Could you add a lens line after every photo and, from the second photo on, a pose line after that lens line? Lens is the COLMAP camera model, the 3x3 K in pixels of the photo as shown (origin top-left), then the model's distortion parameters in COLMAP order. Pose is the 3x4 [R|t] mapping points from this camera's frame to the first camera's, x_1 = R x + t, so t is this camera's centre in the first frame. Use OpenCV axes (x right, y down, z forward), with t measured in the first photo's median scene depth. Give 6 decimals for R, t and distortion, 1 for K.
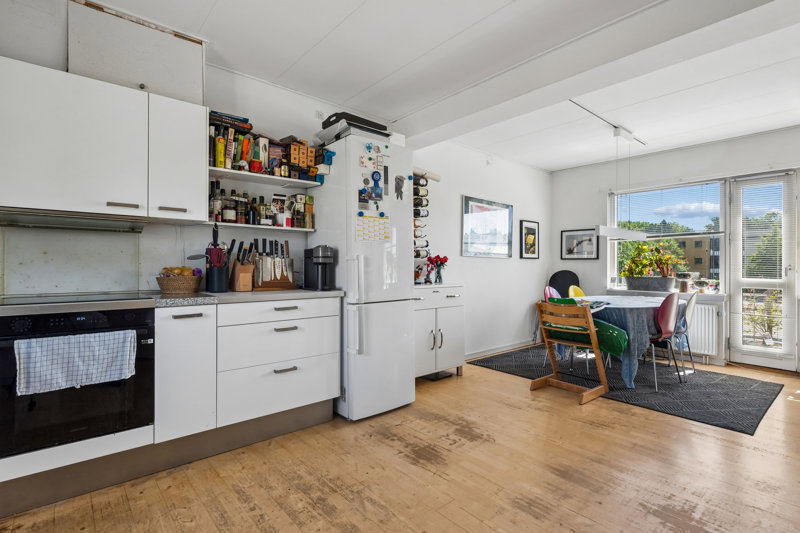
lens RADIAL K [[391.7, 0, 397.8], [0, 391.7, 263.8], [0, 0, 1]] dist [0.010841, -0.003332]
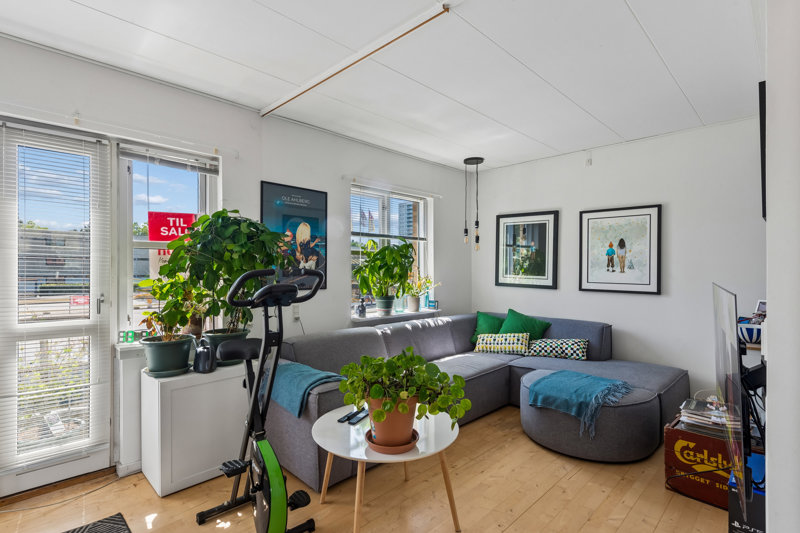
lens RADIAL K [[391.7, 0, 401.8], [0, 391.7, 268.4], [0, 0, 1]] dist [0.010841, -0.003332]
pose [[-0.090750, -0.005056, 0.995861, 0.325494], [-0.003711, 0.999982, 0.004739, -0.038023], [-0.995867, -0.003265, -0.090767, 0.551352]]
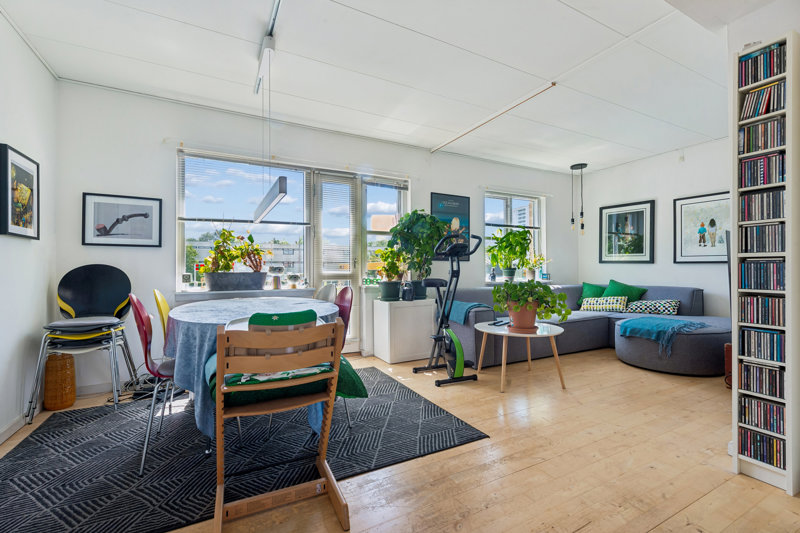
lens RADIAL K [[350.1, 0, 401.2], [0, 350.1, 264.9], [0, 0, 1]] dist [0.015474, -0.002995]
pose [[0.215743, 0.007969, 0.976418, 0.040230], [0.000812, 0.999965, -0.008341, 0.028042], [-0.976450, 0.002592, 0.215729, 0.603706]]
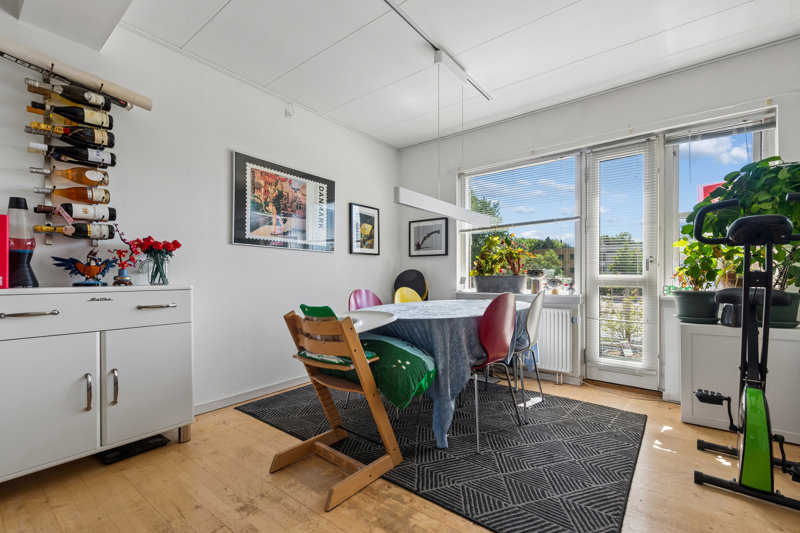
lens RADIAL K [[350.1, 0, 405.1], [0, 350.1, 277.7], [0, 0, 1]] dist [0.015474, -0.002995]
pose [[0.979314, -0.007996, 0.202188, 0.340699], [0.006130, 0.999933, 0.009853, 0.033373], [-0.202253, -0.008410, 0.979297, 0.376988]]
